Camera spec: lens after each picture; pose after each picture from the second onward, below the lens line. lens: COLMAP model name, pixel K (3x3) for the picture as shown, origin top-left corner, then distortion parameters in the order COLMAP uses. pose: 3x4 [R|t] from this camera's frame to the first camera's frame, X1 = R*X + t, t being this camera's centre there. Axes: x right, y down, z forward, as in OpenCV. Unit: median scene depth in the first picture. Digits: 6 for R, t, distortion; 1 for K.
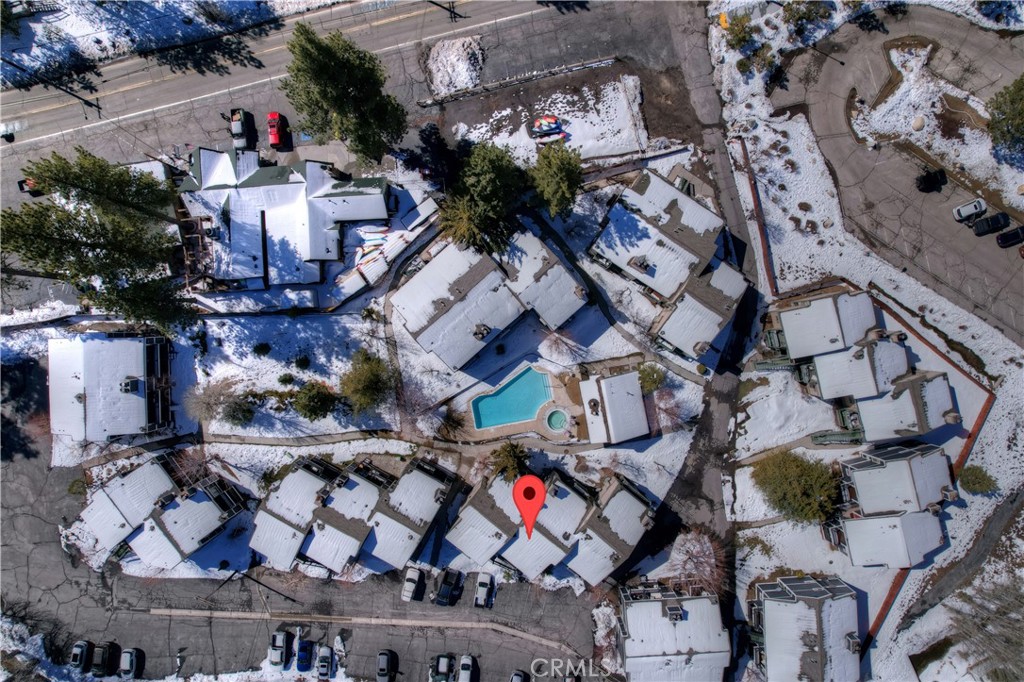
lens RADIAL K [[654.6, 0, 513.9], [0, 654.6, 343.7], [0, 0, 1]] dist [-0.074344, 0.069340]
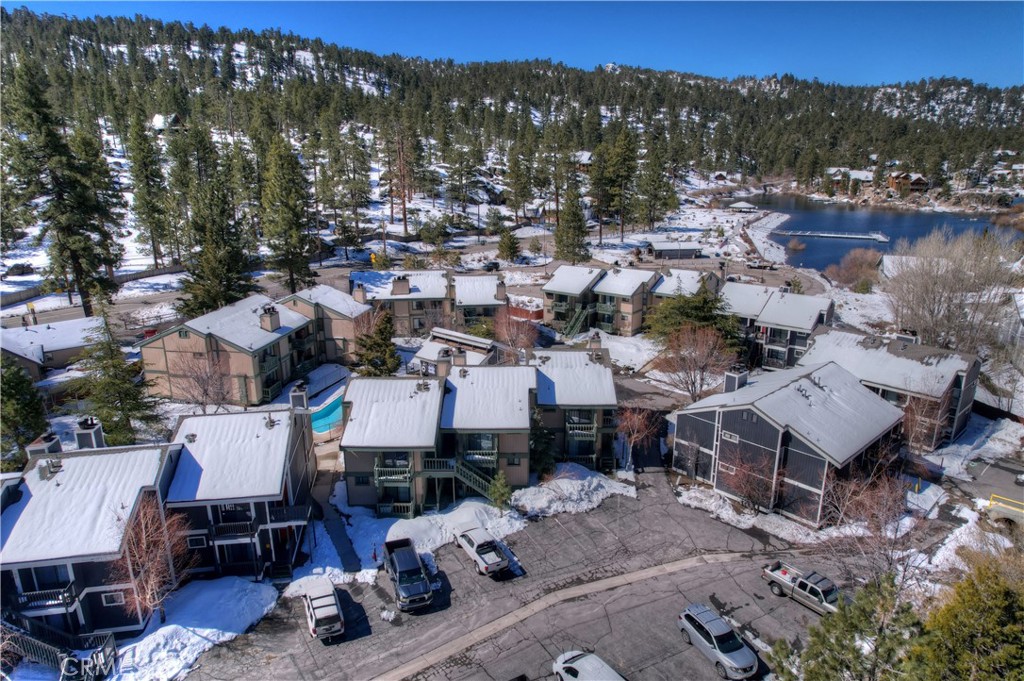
lens RADIAL K [[654.6, 0, 513.9], [0, 654.6, 343.2], [0, 0, 1]] dist [-0.074344, 0.069340]
pose [[0.774239, -0.179876, 0.606794, -0.276511], [0.632709, 0.196865, -0.748948, 0.701491], [0.015261, 0.963789, 0.266230, 0.744962]]
